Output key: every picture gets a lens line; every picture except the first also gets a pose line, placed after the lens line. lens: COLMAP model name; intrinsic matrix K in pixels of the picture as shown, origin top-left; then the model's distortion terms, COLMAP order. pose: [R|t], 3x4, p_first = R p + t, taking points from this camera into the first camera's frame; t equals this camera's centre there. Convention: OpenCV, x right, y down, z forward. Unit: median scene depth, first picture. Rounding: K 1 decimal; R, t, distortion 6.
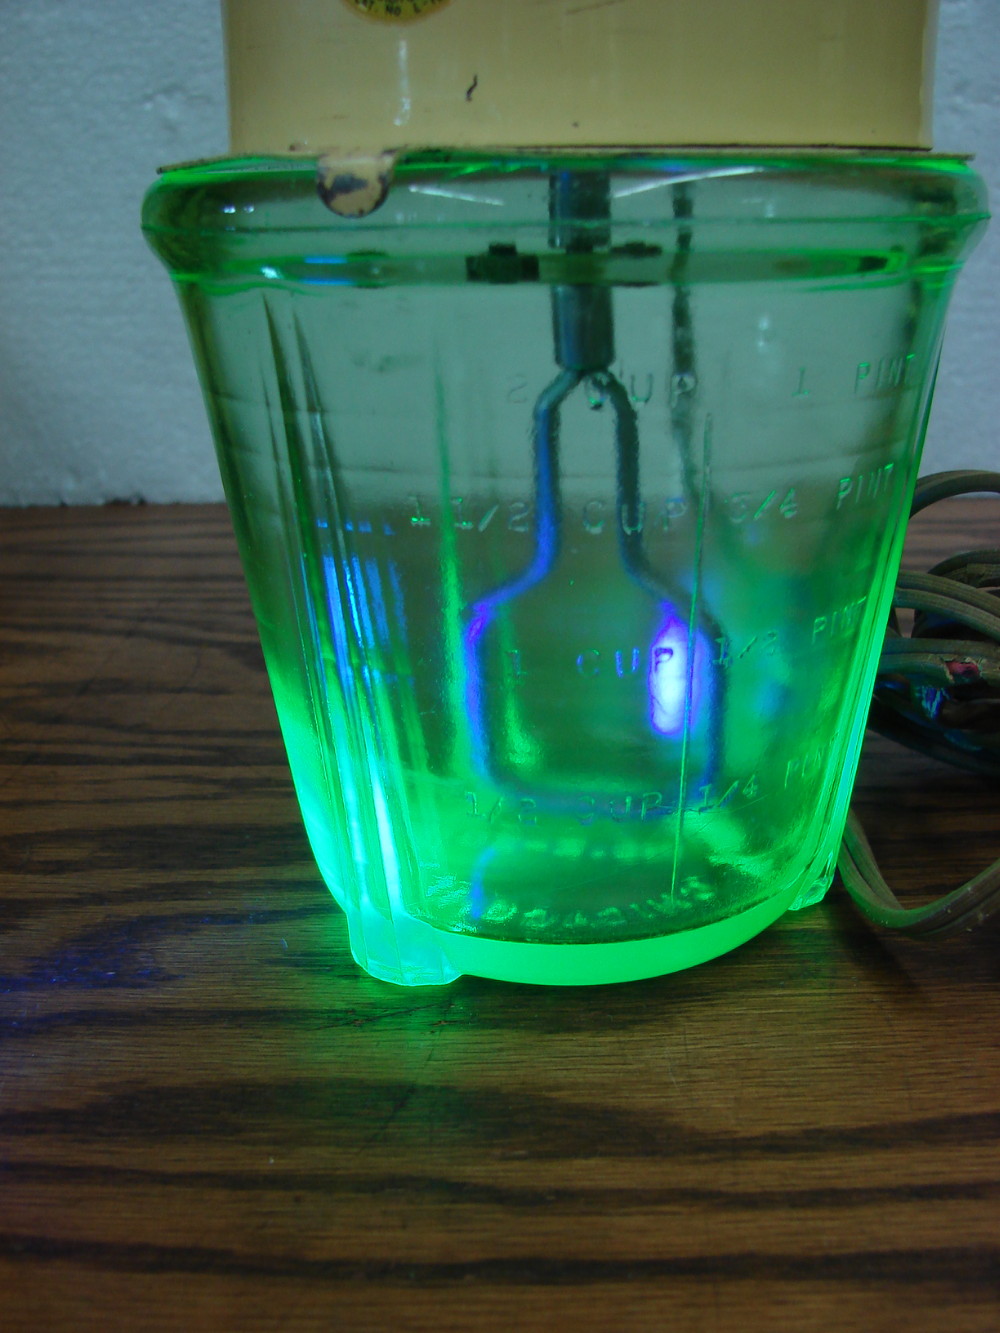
lens RADIAL K [[1441.4, 0, 491.4], [0, 1441.4, 709.5], [0, 0, 1]] dist [-0.237629, 0.274004]
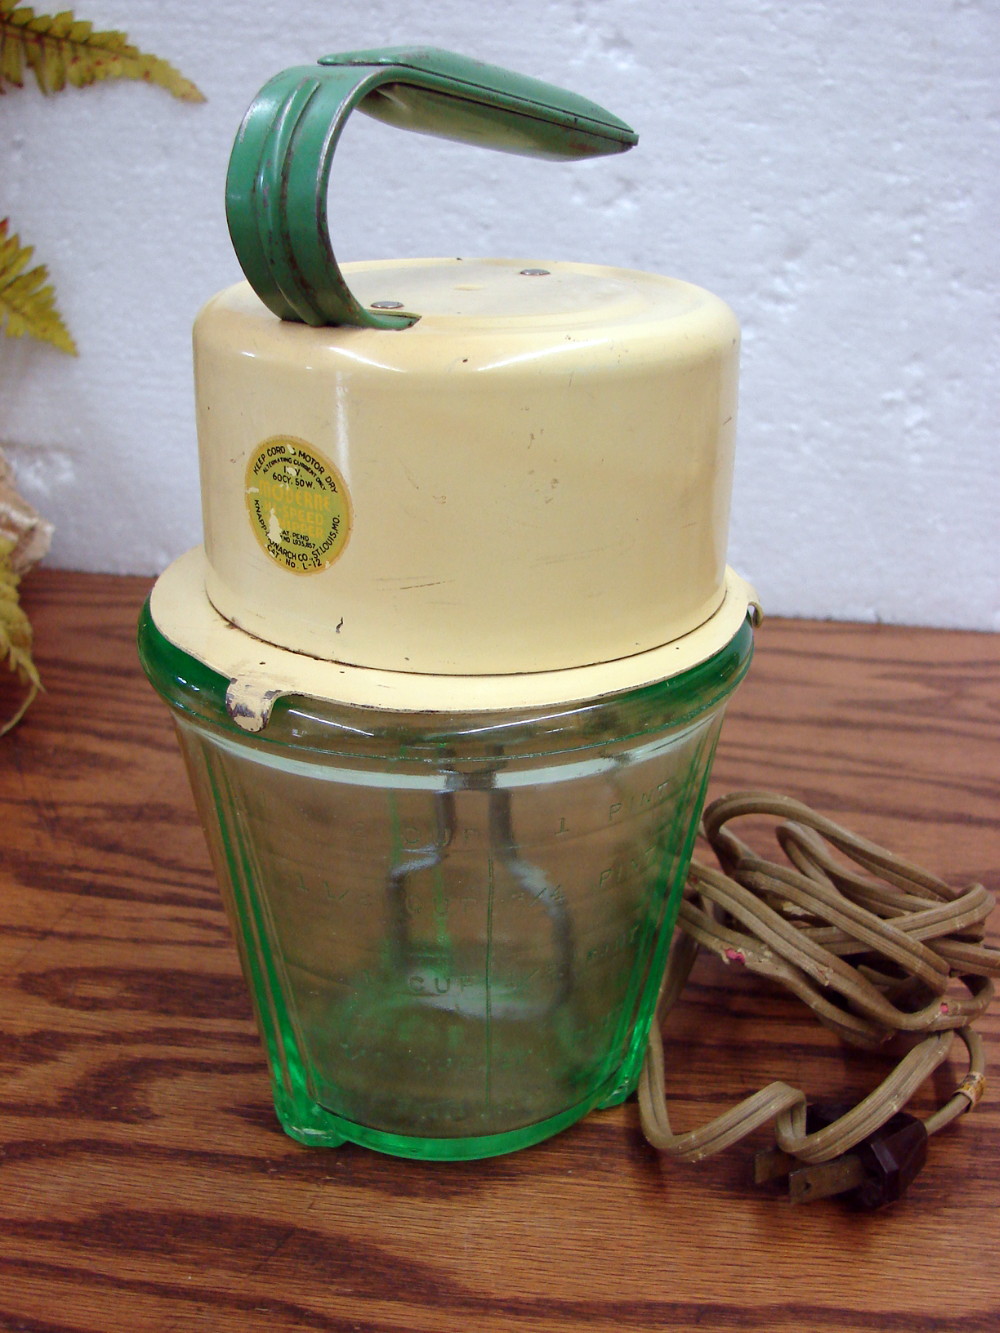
lens RADIAL K [[1441.4, 0, 491.4], [0, 1441.4, 709.5], [0, 0, 1]] dist [-0.237629, 0.274004]
pose [[0.992617, 0.076421, -0.094185, 0.235771], [-0.069060, 0.994473, 0.079084, -0.389191], [0.099708, -0.071996, 0.992409, -0.385001]]
